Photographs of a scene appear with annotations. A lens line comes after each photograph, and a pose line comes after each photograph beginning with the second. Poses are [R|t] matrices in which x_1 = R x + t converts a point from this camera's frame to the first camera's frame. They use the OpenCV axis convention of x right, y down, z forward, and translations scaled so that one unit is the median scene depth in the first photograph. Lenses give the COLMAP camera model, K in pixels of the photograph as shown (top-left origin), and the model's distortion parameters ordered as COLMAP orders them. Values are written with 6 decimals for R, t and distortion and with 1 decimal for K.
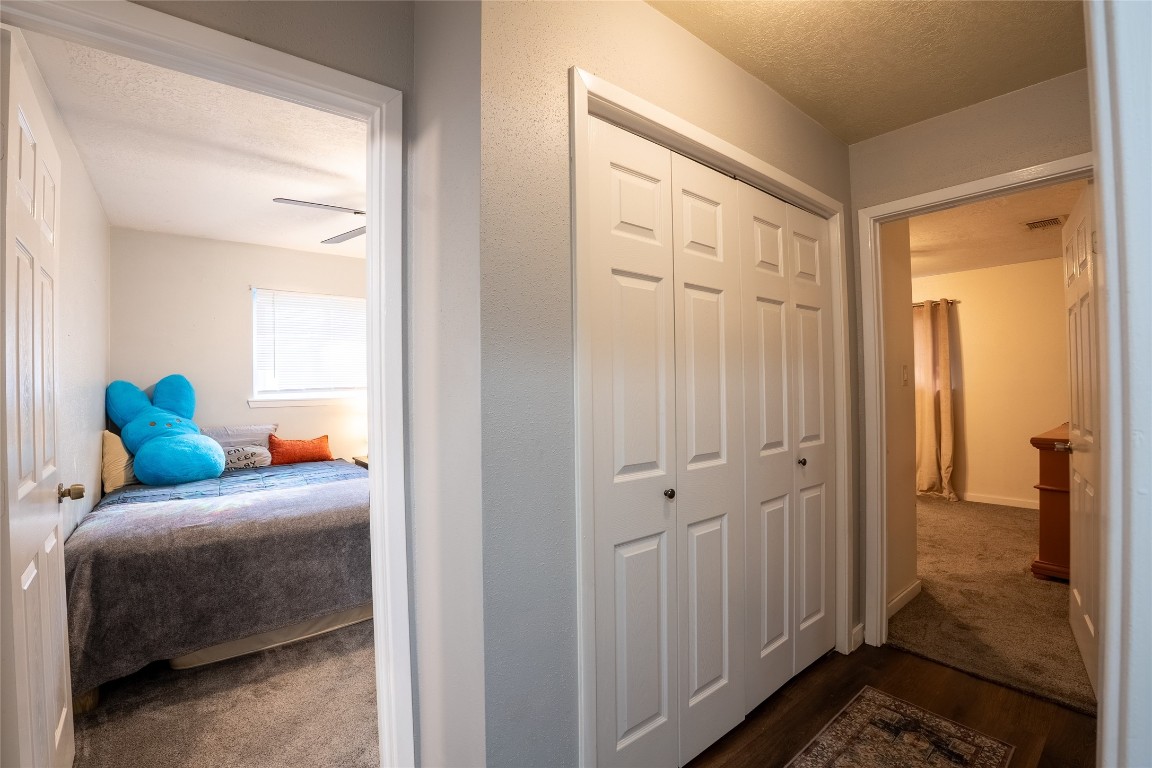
lens RADIAL K [[513.0, 0, 578.7], [0, 513.0, 382.5], [0, 0, 1]] dist [-0.046551, 0.004322]
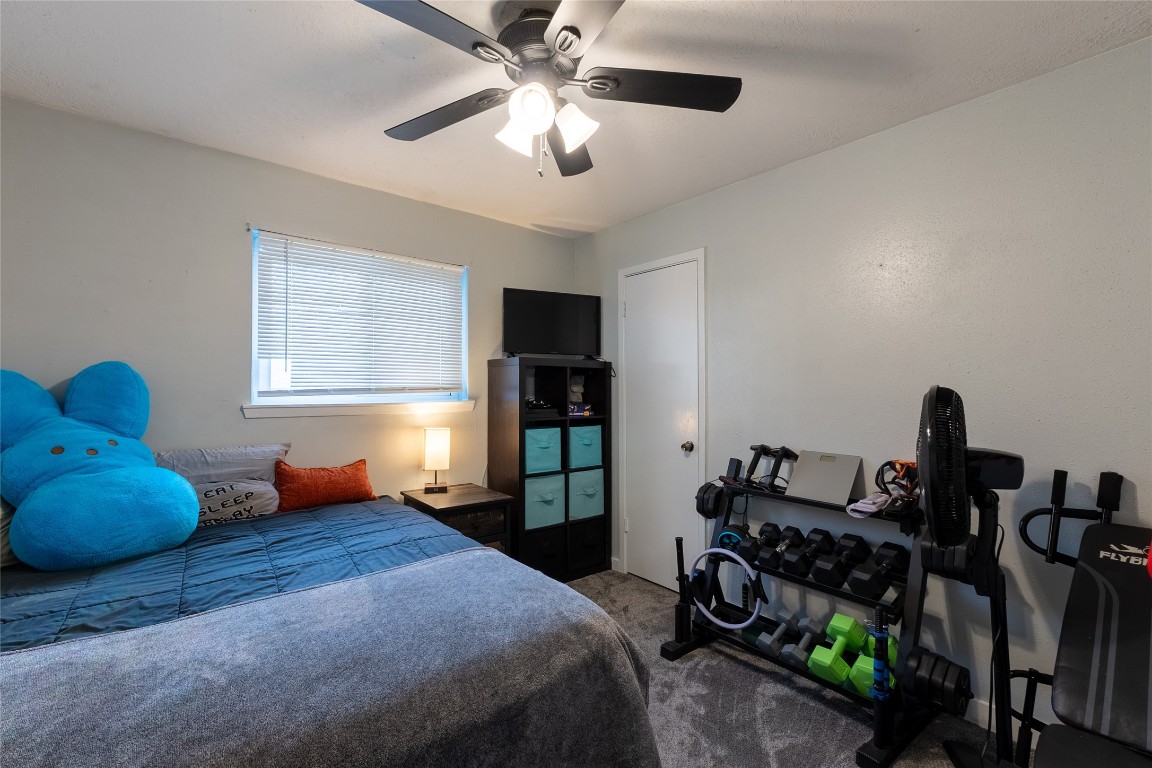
lens RADIAL K [[488.5, 0, 573.9], [0, 488.5, 383.4], [0, 0, 1]] dist [-0.000887, -0.001009]
pose [[0.999492, 0.019727, 0.025047, -0.273741], [-0.019647, 0.999801, -0.003458, 0.001127], [-0.025111, 0.002964, 0.999680, 0.402070]]
